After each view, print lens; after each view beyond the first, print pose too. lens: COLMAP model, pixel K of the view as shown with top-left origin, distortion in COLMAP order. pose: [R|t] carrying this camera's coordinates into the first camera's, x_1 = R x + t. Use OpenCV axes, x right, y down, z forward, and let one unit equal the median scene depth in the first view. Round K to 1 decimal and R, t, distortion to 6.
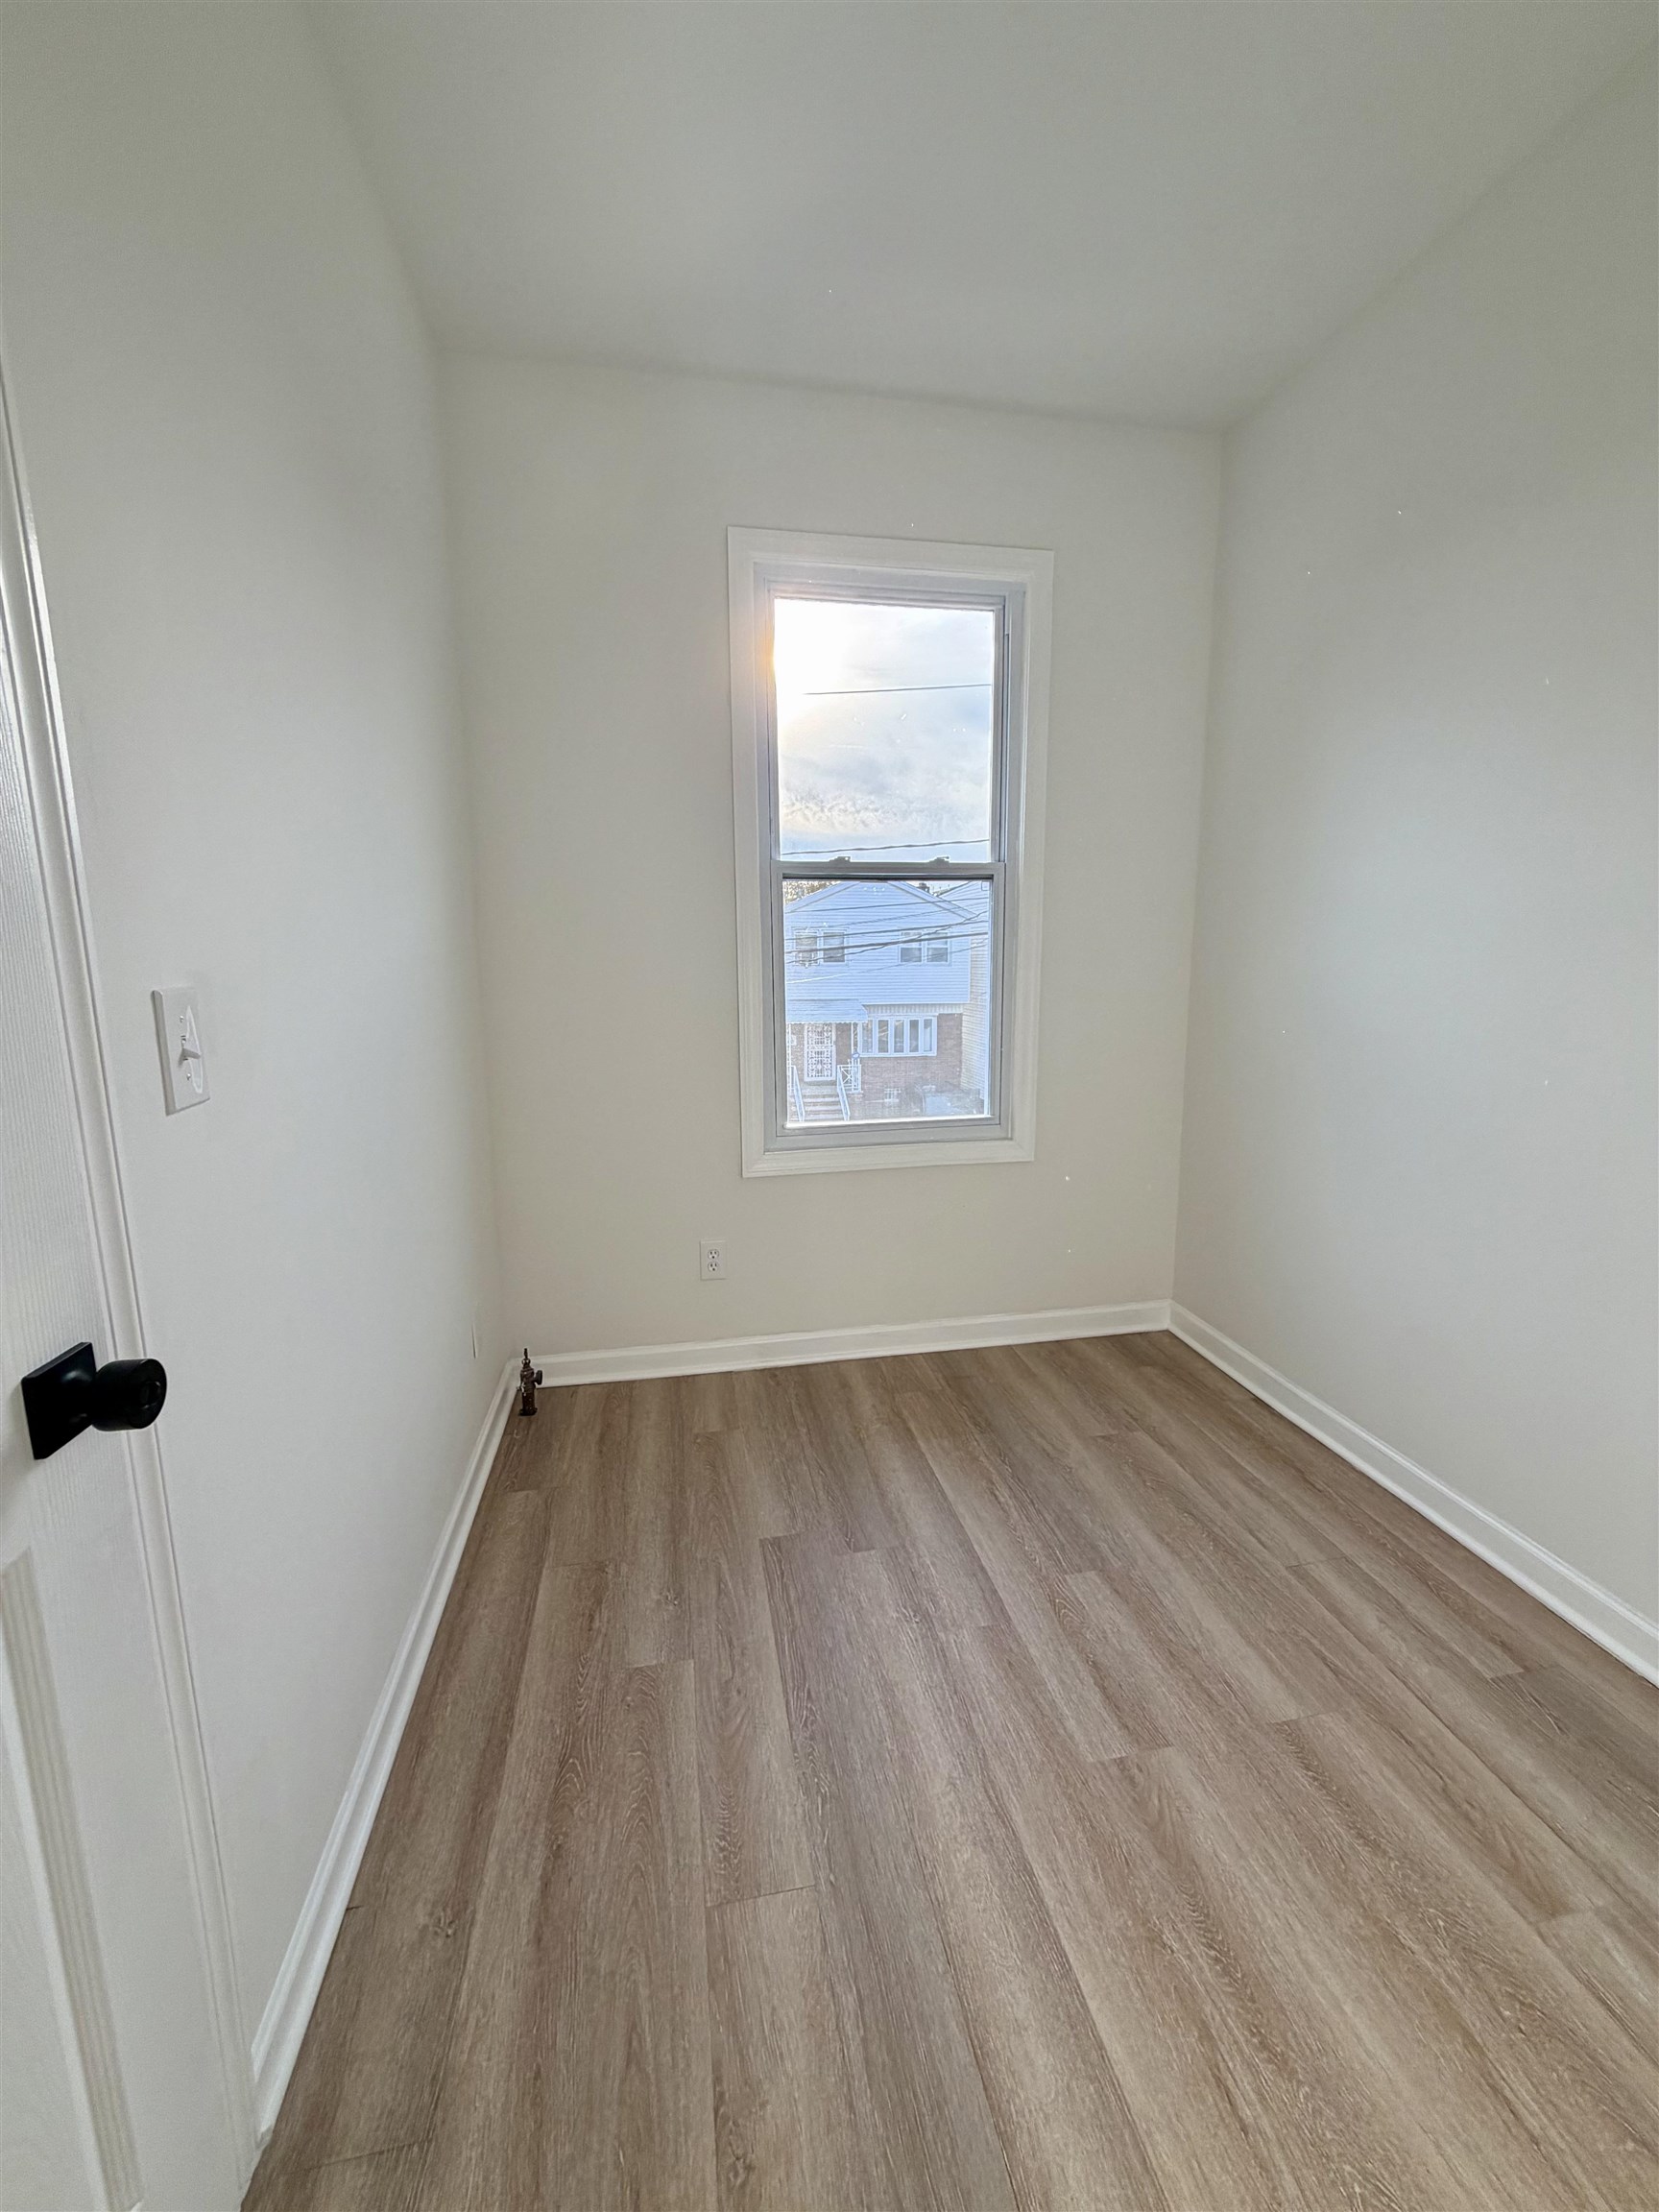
lens RADIAL K [[878.7, 0, 831.2], [0, 878.7, 1092.2], [0, 0, 1]] dist [0.000140, 0.000244]
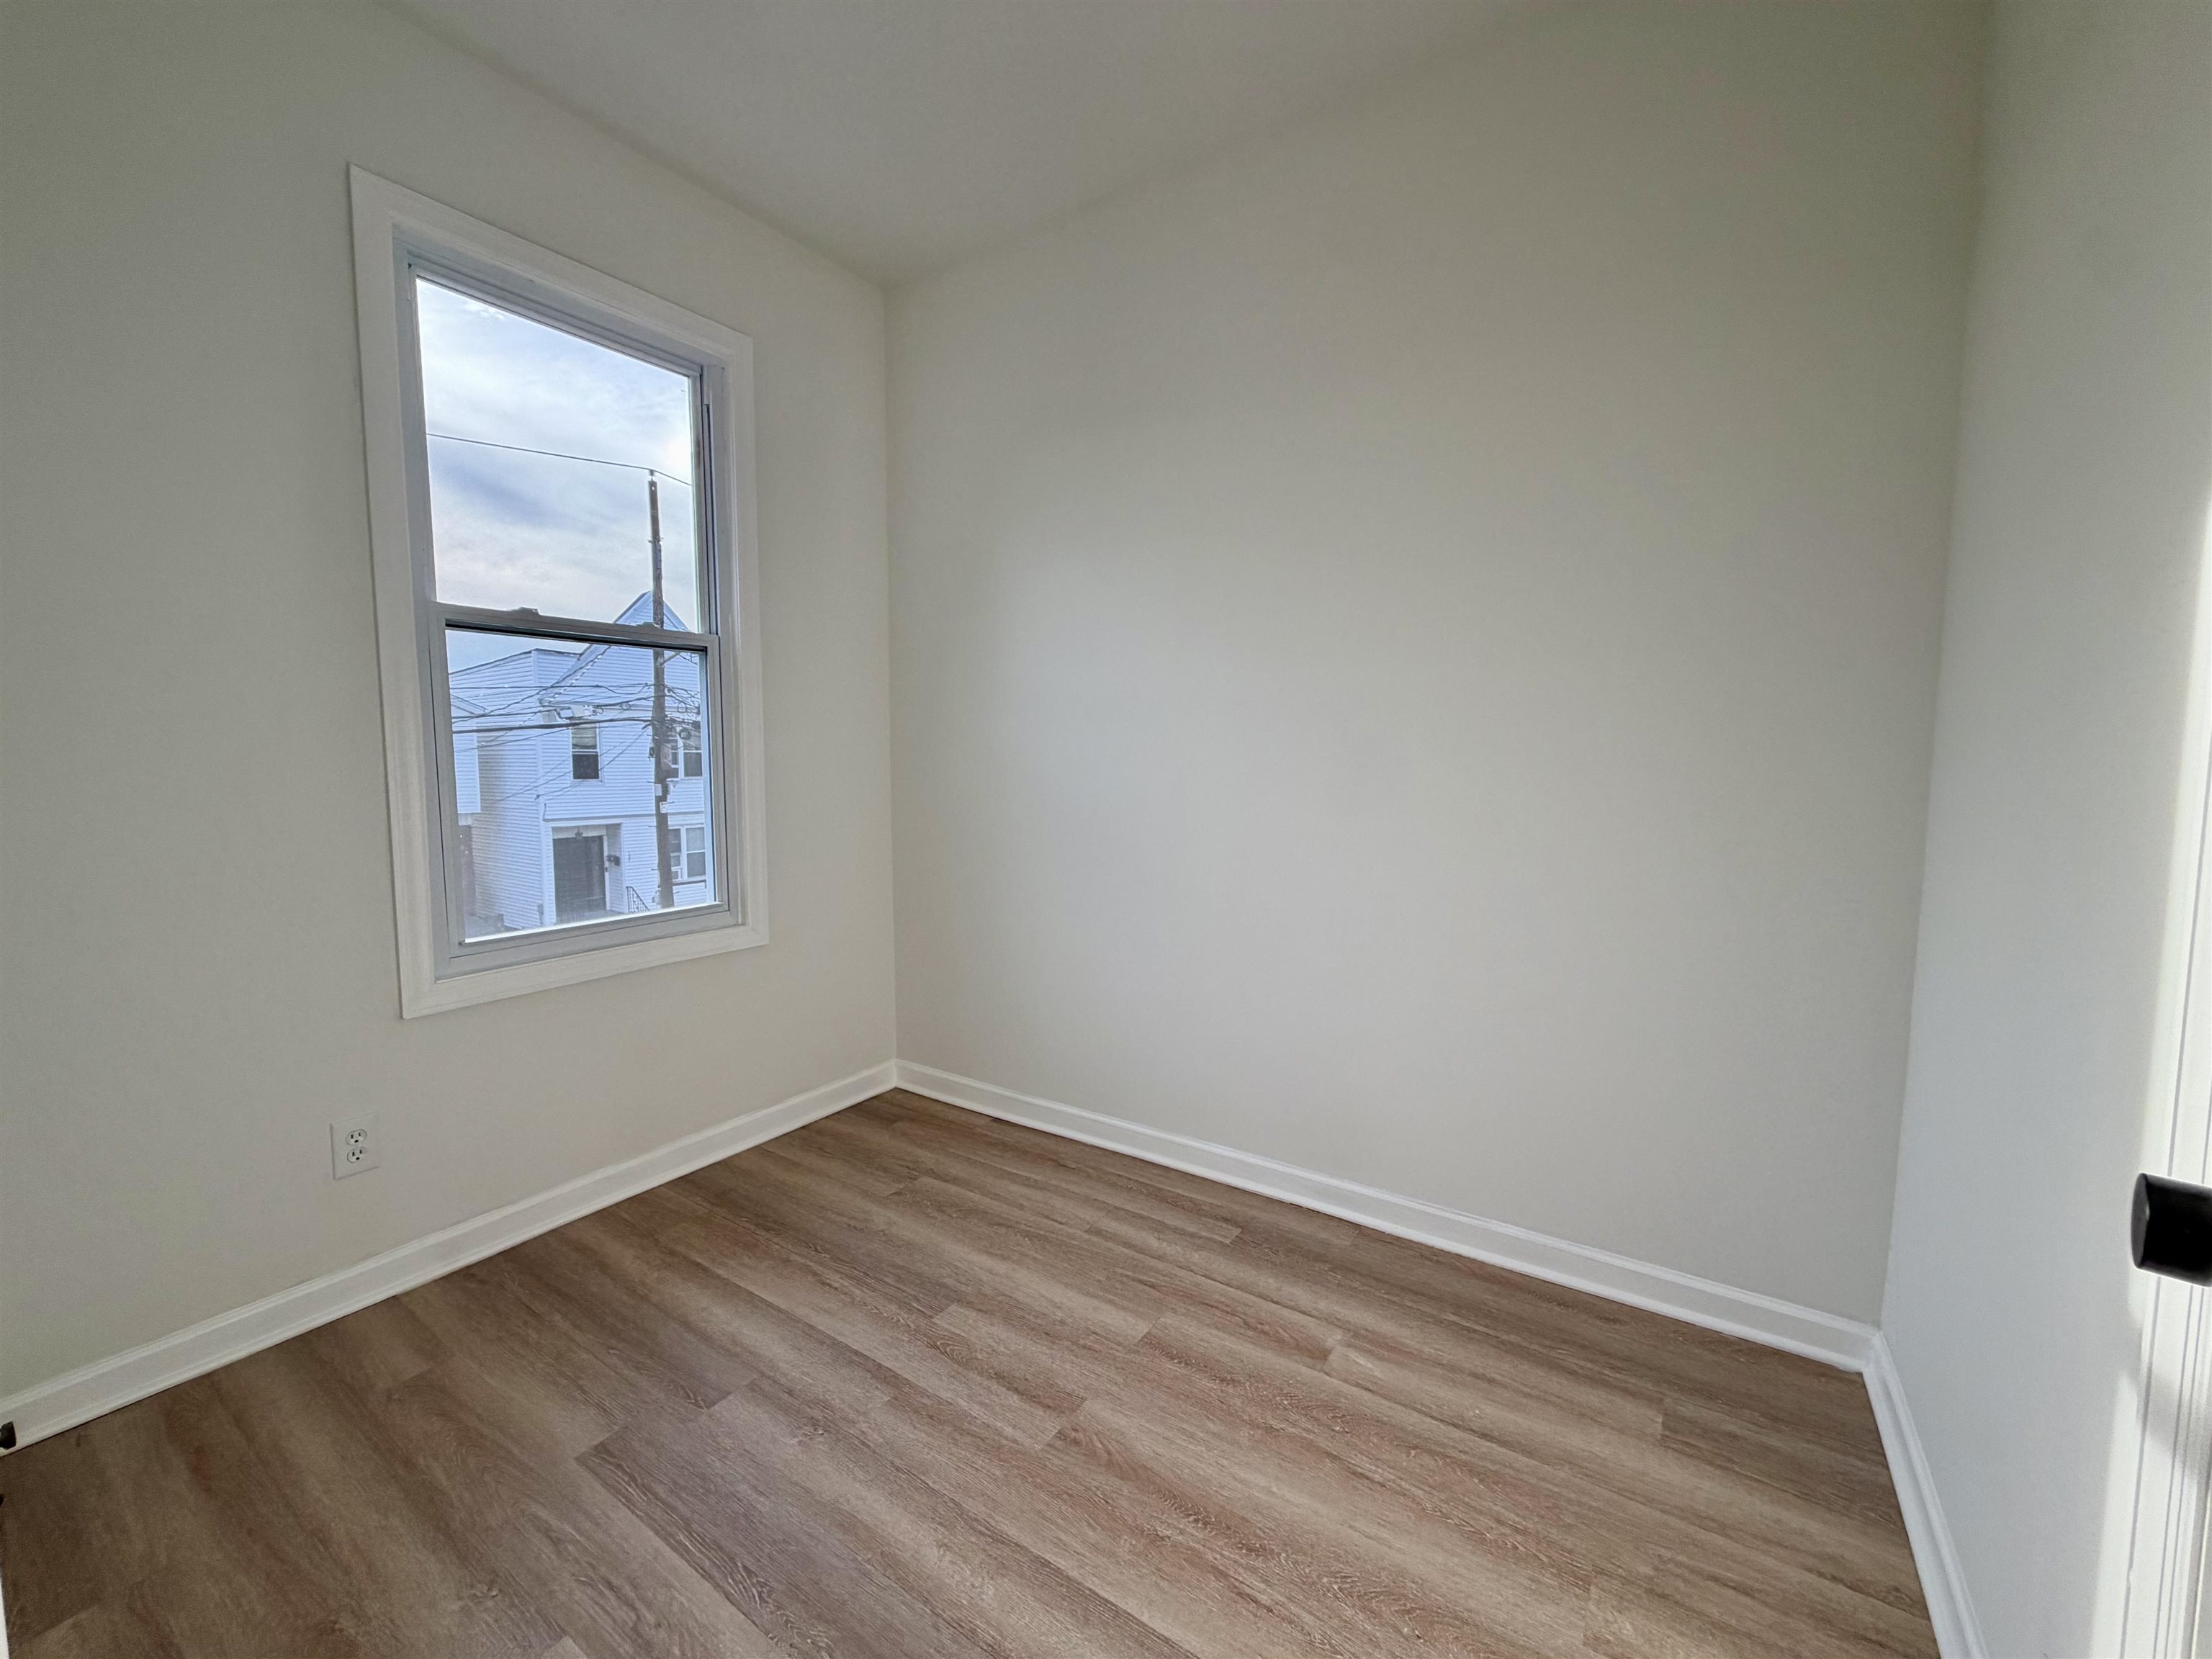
lens RADIAL K [[878.7, 0, 1093.1], [0, 878.7, 826.9], [0, 0, 1]] dist [0.000140, 0.000244]
pose [[0.708776, -0.049486, 0.703696, -0.268086], [0.103888, 0.993982, -0.034737, 0.029121], [-0.697742, 0.097726, 0.709652, 0.075338]]
